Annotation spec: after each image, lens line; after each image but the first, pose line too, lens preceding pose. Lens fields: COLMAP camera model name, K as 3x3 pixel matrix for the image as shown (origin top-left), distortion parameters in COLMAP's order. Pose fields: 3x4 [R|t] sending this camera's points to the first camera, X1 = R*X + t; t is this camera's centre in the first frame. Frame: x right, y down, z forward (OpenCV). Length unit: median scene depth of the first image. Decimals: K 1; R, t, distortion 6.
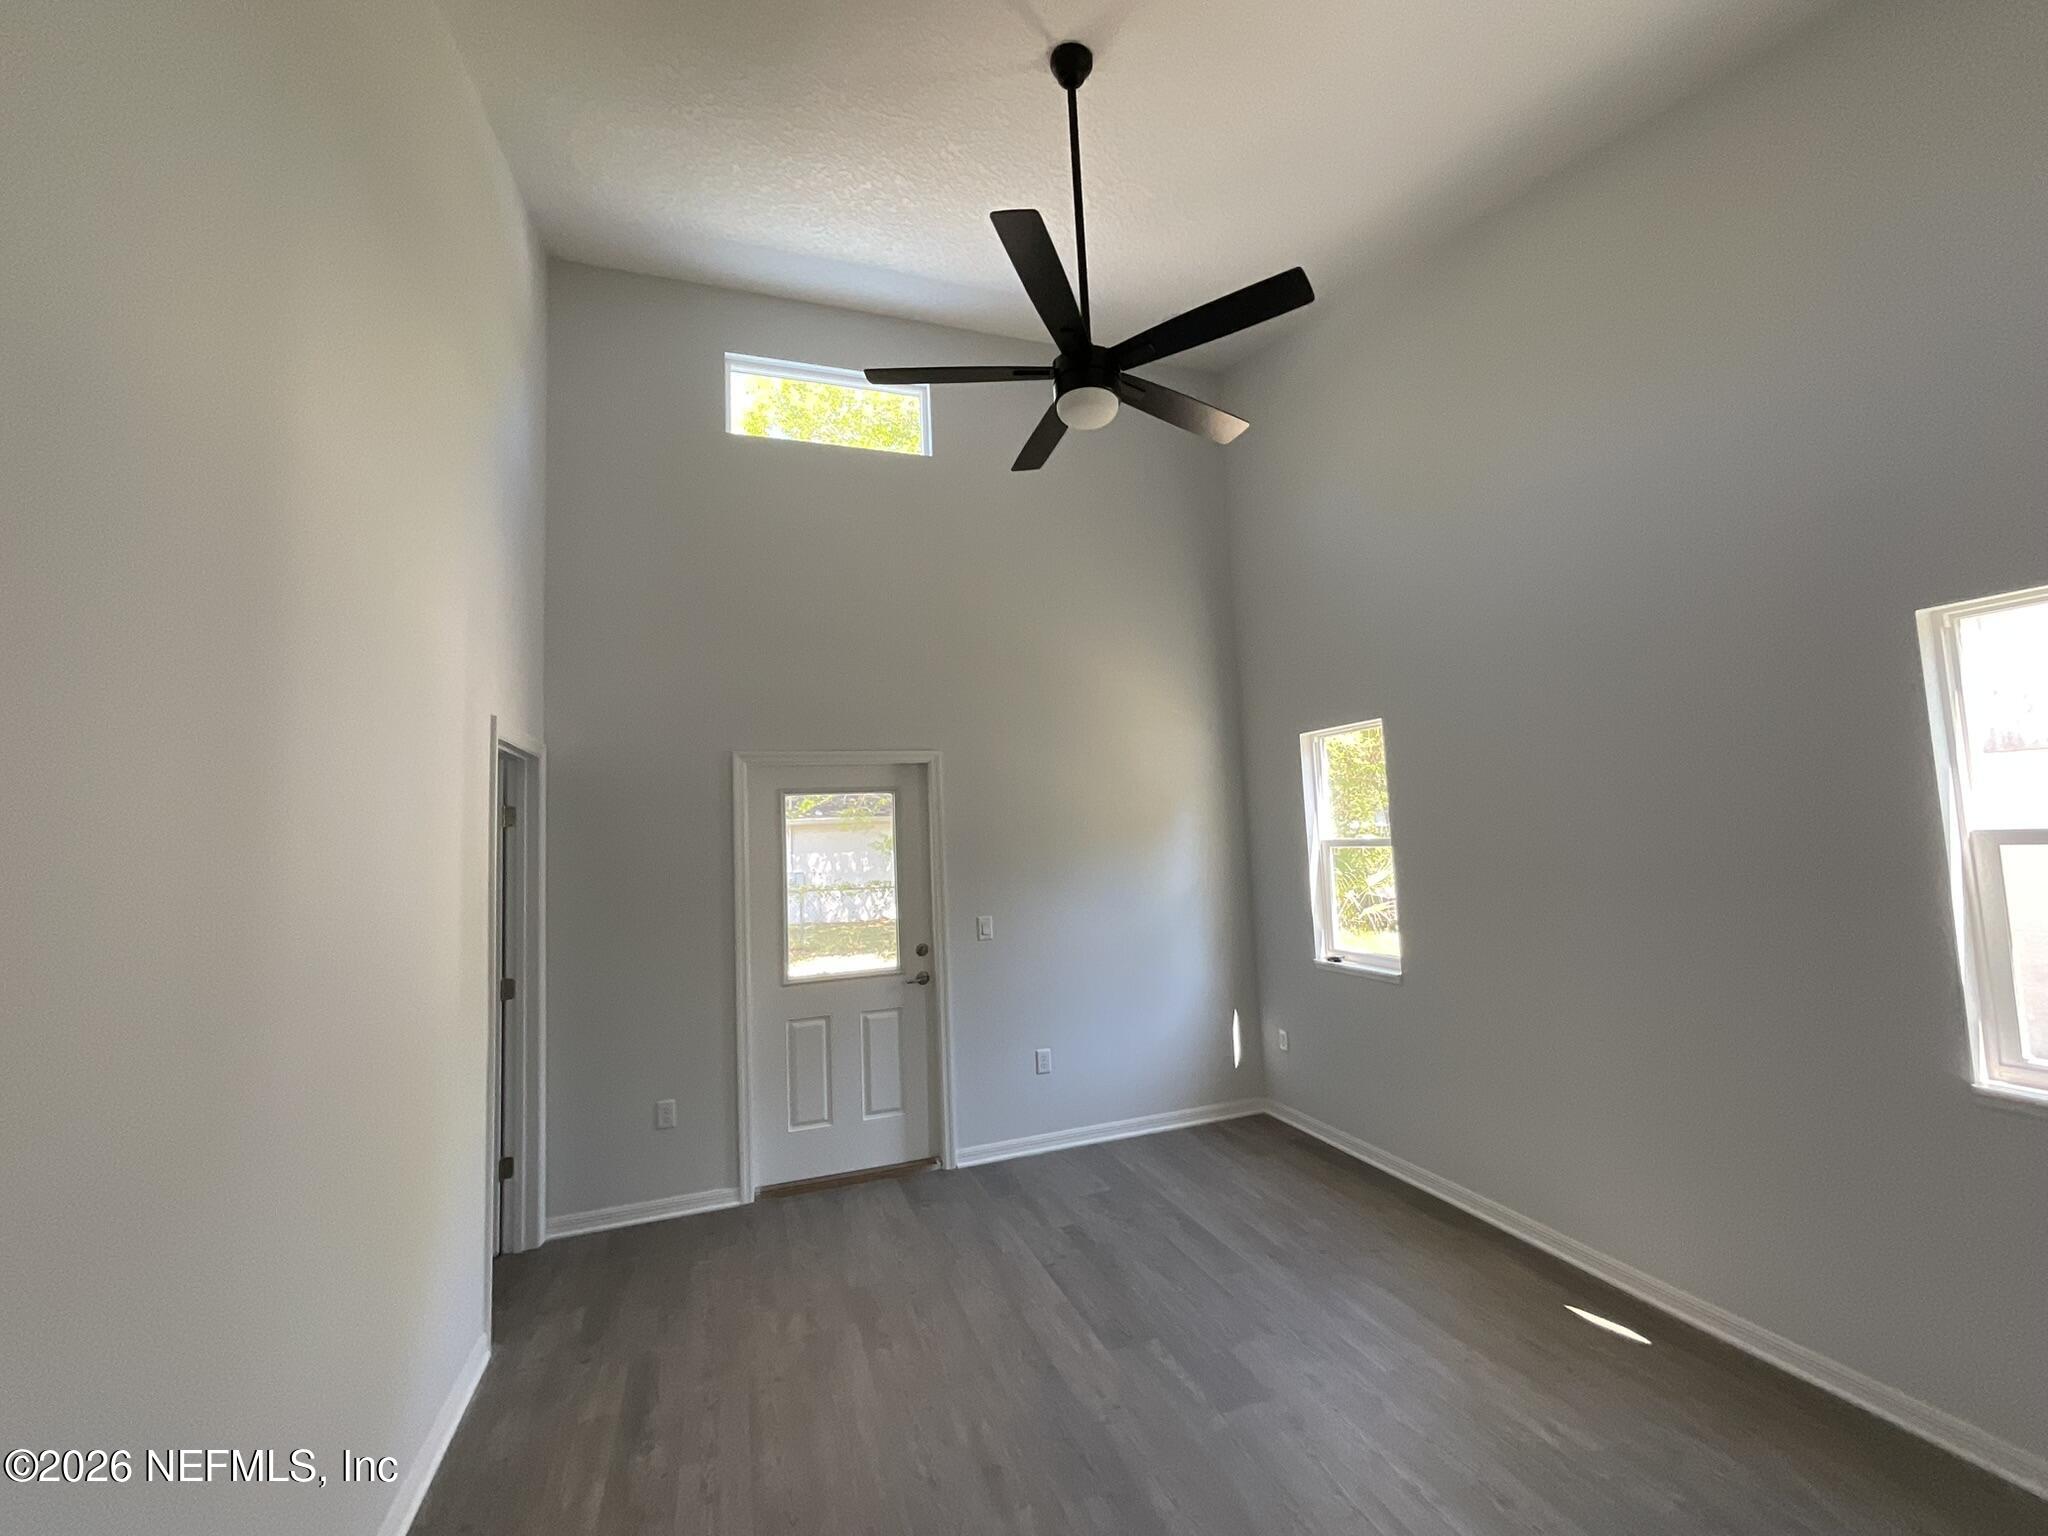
lens RADIAL K [[832.7, 0, 1024.0], [0, 832.7, 768.0], [0, 0, 1]] dist [0.000745, 0.000276]
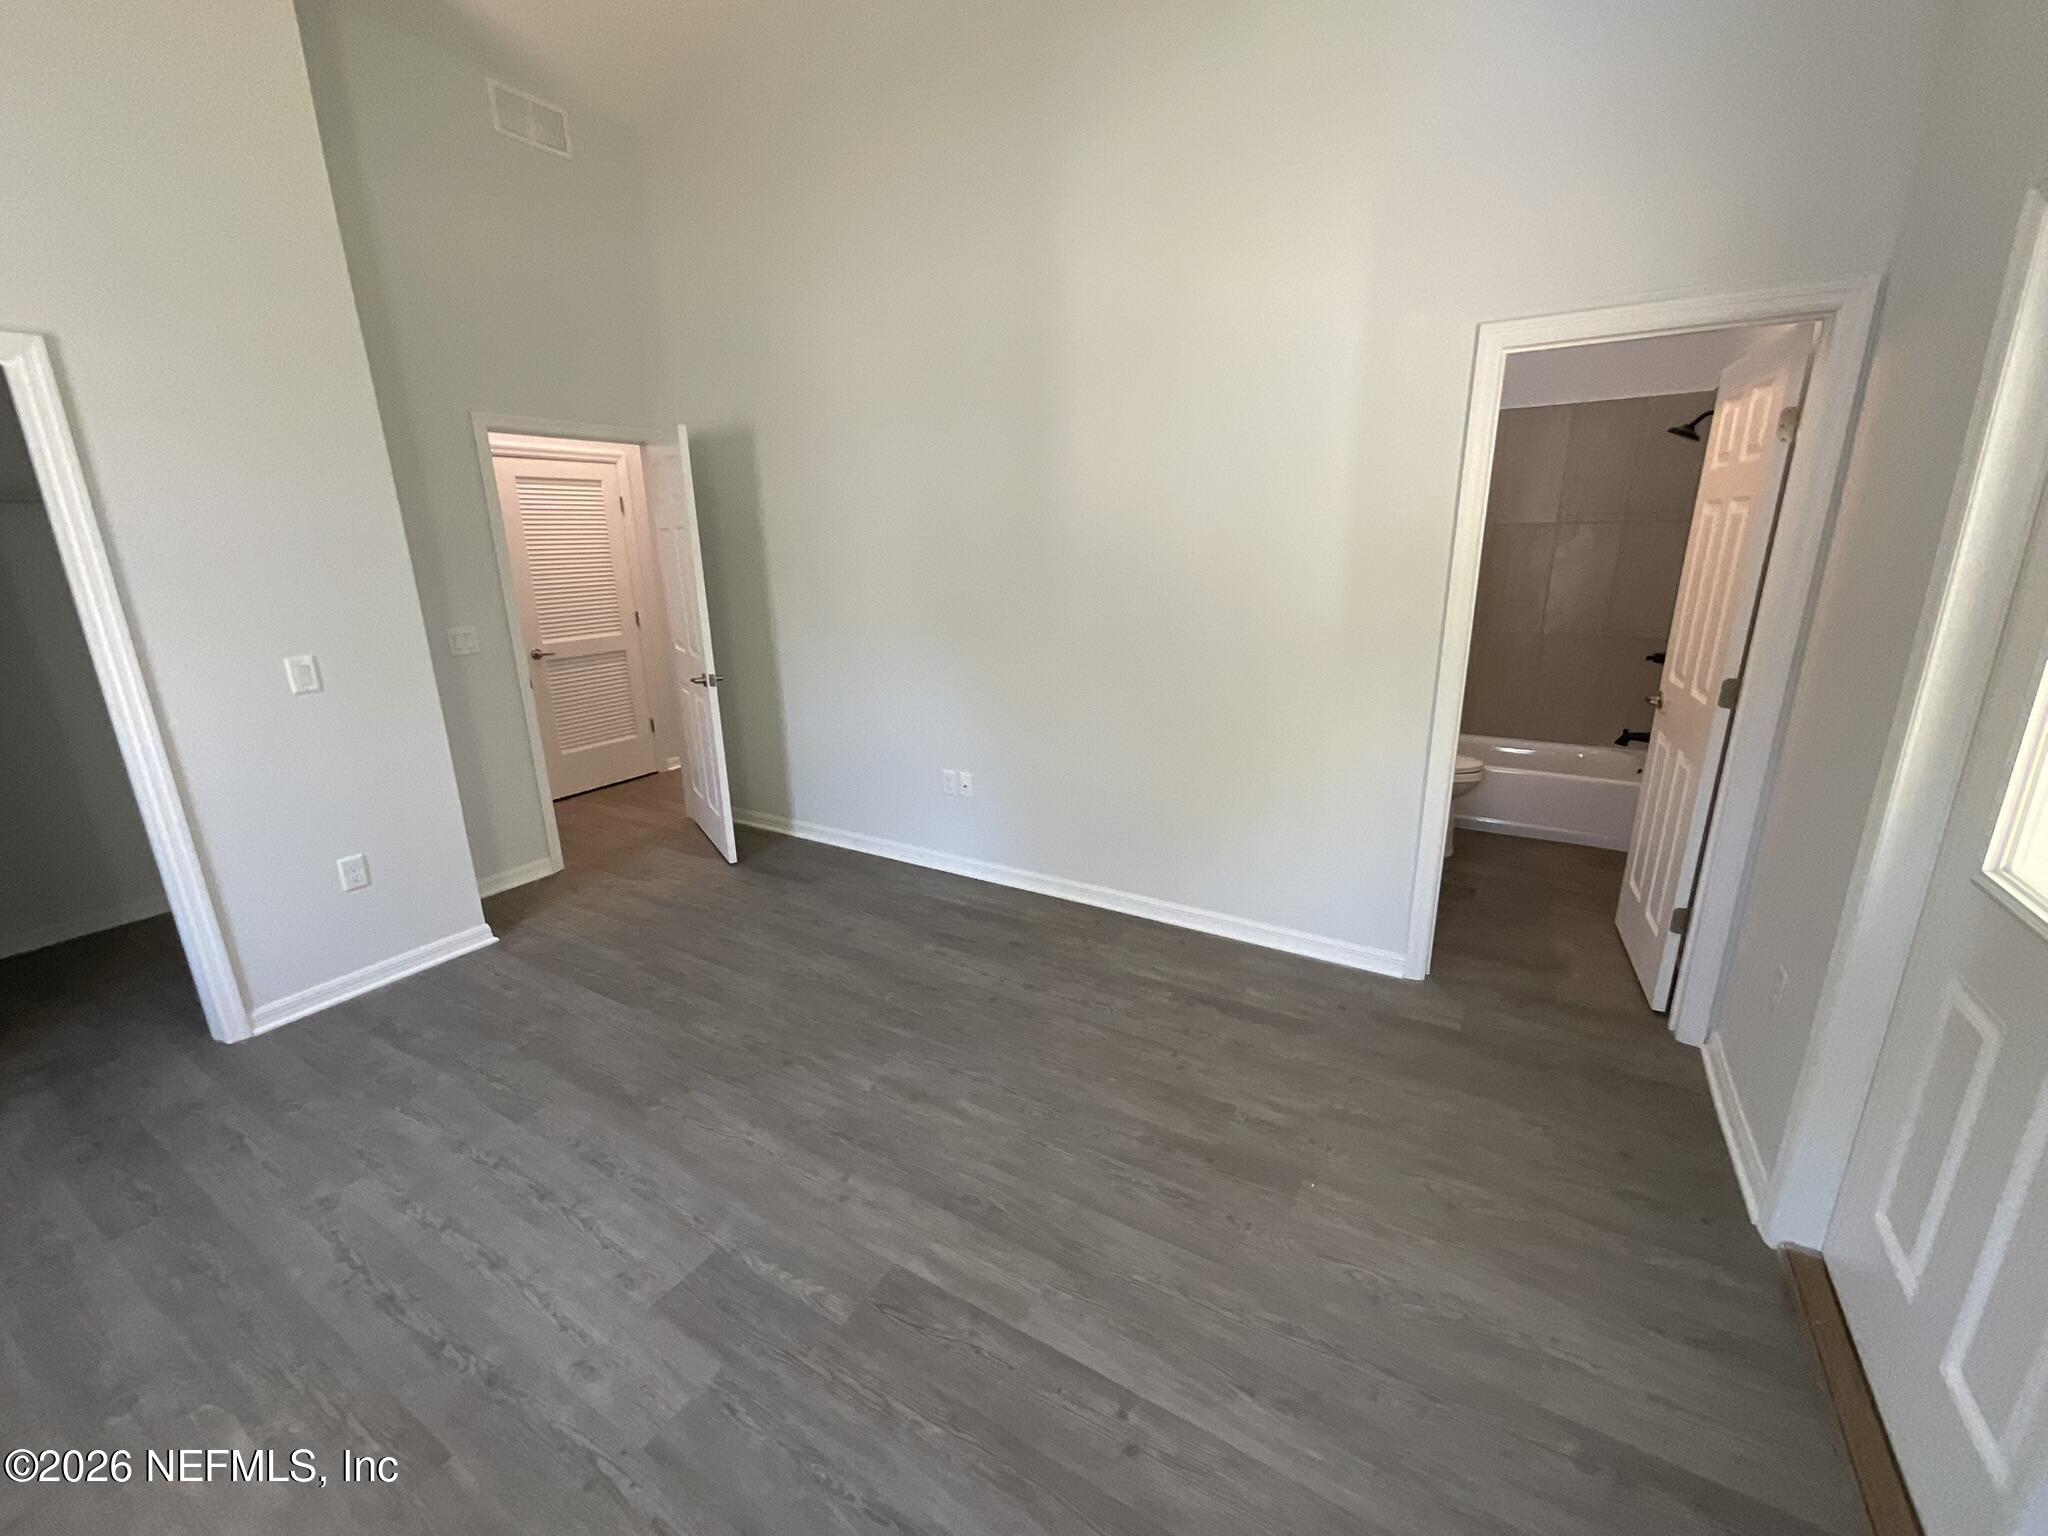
lens RADIAL K [[832.7, 0, 1024.0], [0, 832.7, 768.0], [0, 0, 1]] dist [0.000745, 0.000276]
pose [[-0.772439, 0.226823, -0.593203, 0.348072], [0.101377, 0.966107, 0.237401, 0.142842], [0.626946, 0.123241, -0.769253, 1.595755]]
